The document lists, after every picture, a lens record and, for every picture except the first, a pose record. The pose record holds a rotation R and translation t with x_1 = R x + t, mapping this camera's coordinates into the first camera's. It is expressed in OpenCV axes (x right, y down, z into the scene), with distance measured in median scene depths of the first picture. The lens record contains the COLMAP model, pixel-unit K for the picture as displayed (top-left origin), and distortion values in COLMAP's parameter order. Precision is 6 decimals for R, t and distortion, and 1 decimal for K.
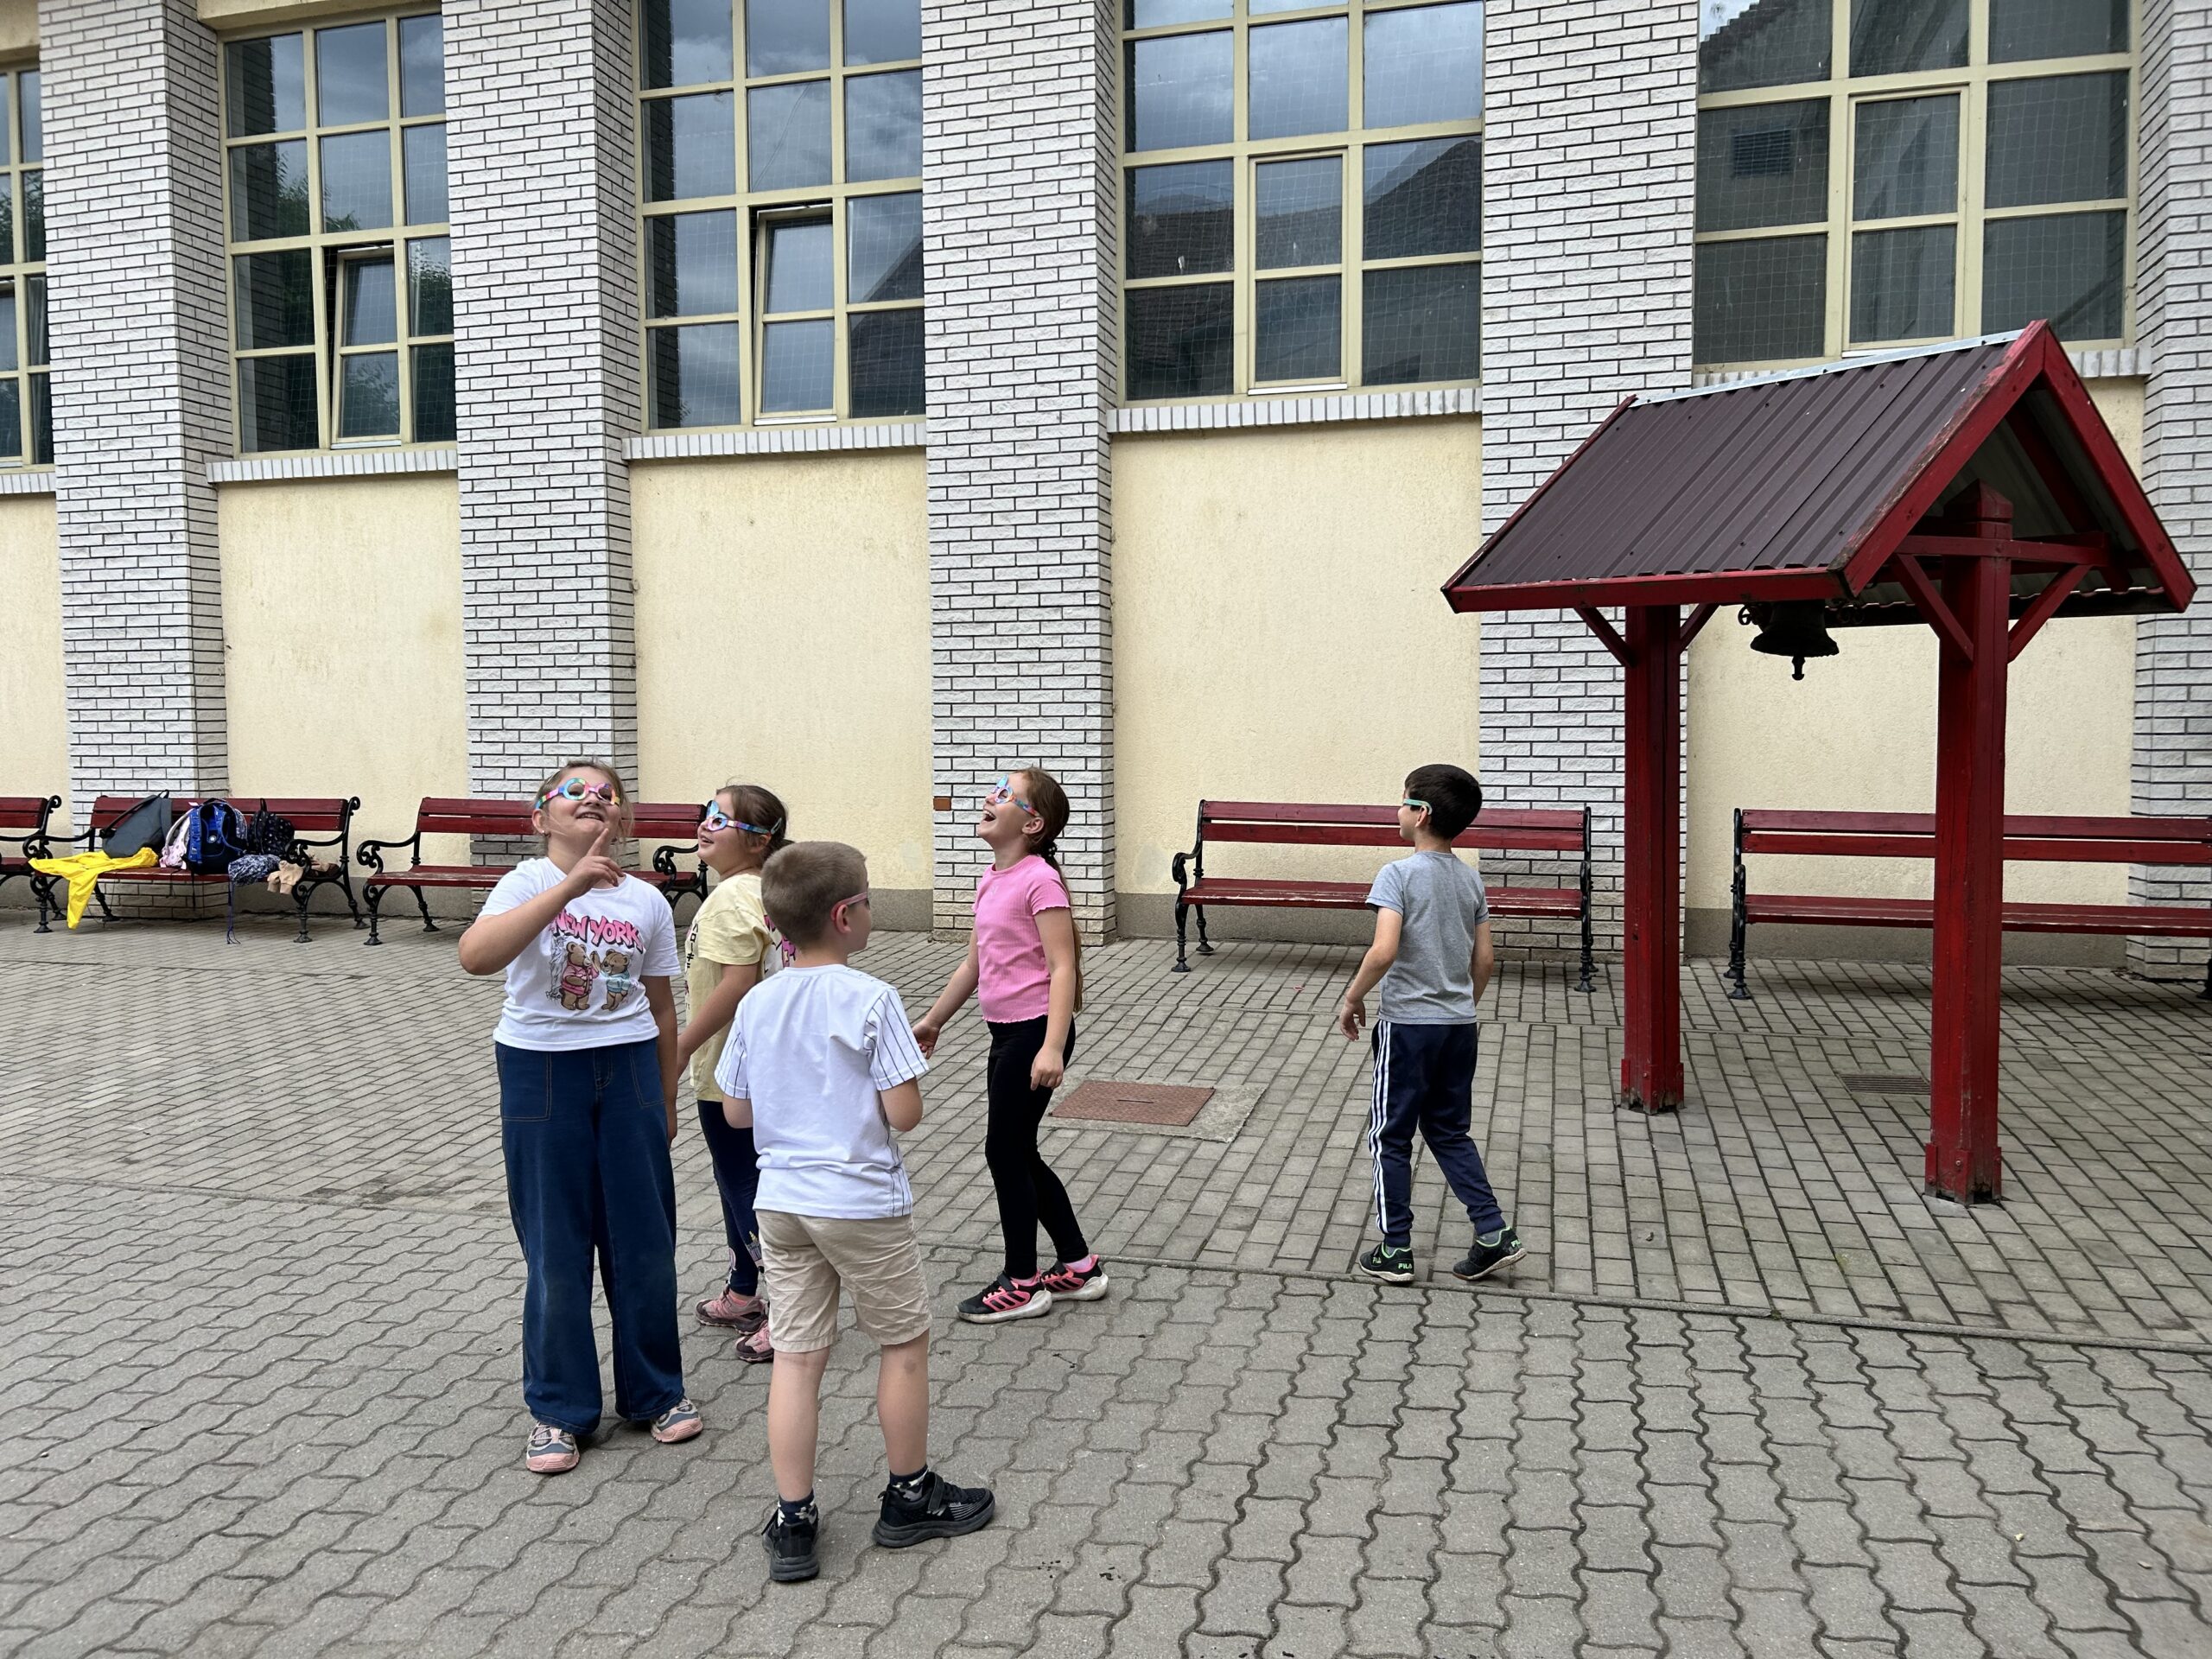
lens RADIAL K [[1650.6, 0, 1093.1], [0, 1650.6, 831.7], [0, 0, 1]] dist [0.027837, -0.029410]
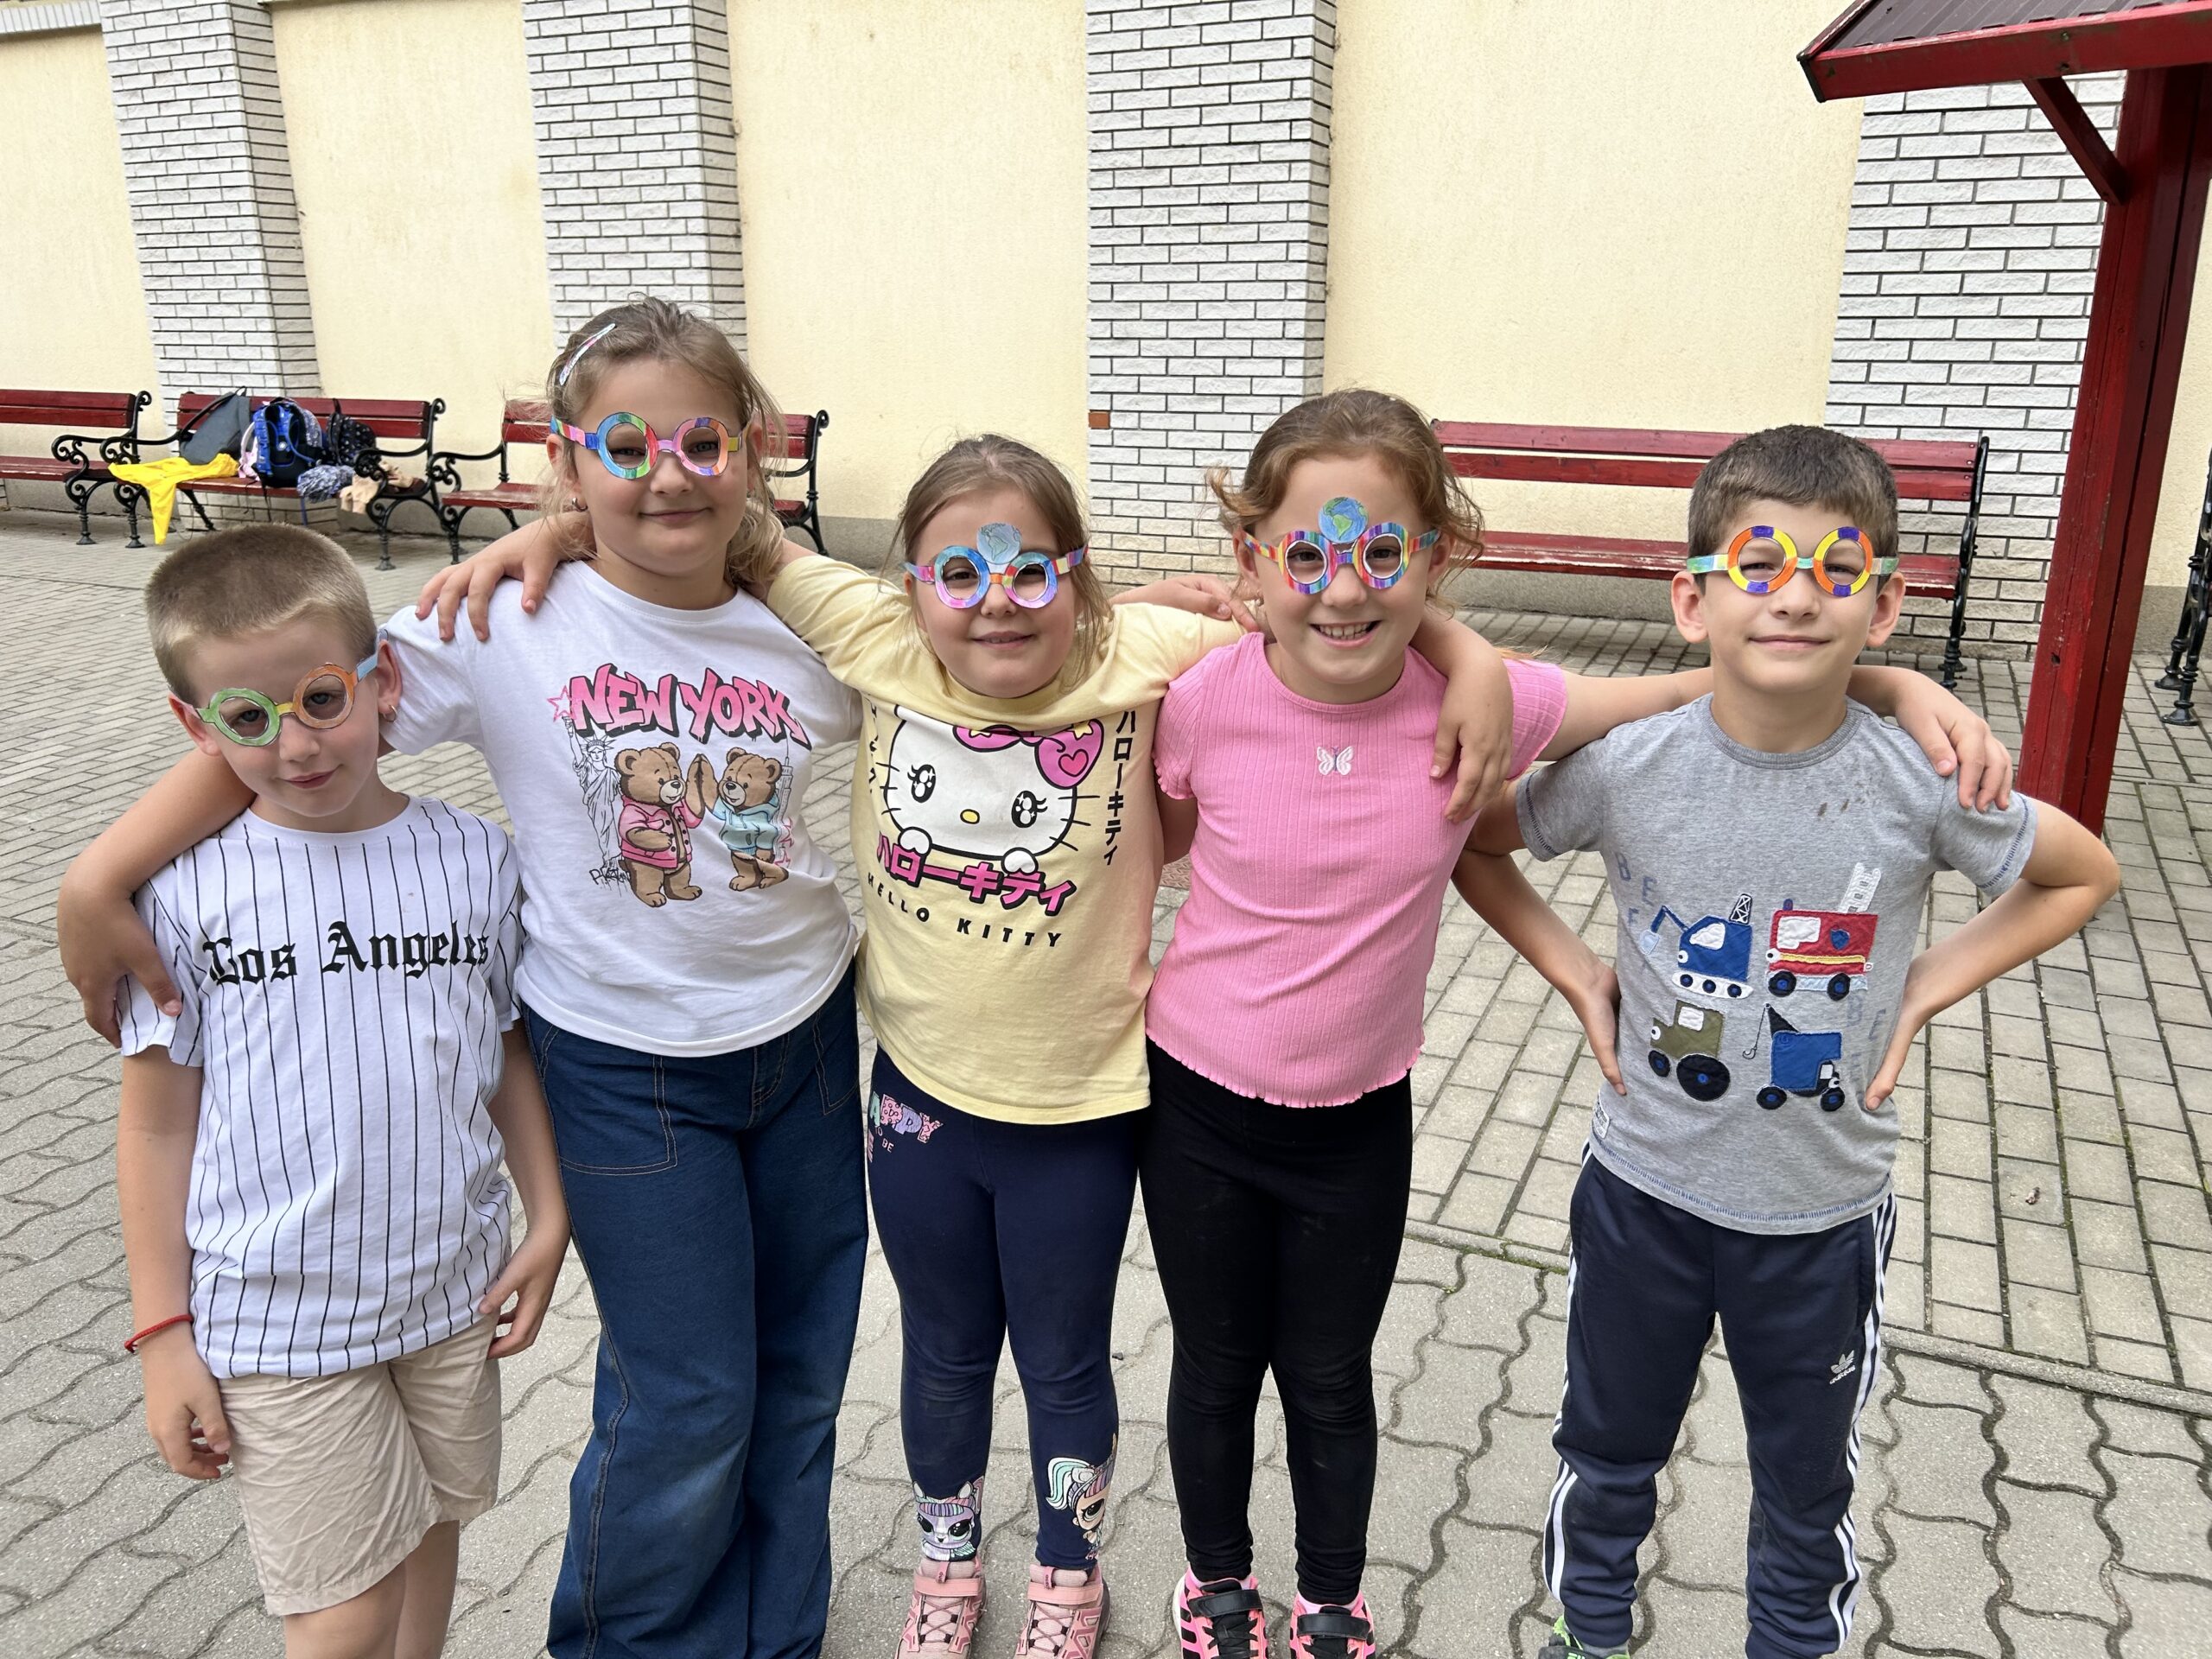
lens RADIAL K [[1650.6, 0, 1109.6], [0, 1650.6, 853.8], [0, 0, 1]] dist [0.027837, -0.029410]
pose [[0.986231, 0.056074, -0.155576, 0.045045], [-0.016828, 0.969905, 0.242903, -0.007084], [0.164515, -0.236941, 0.957494, 0.192118]]
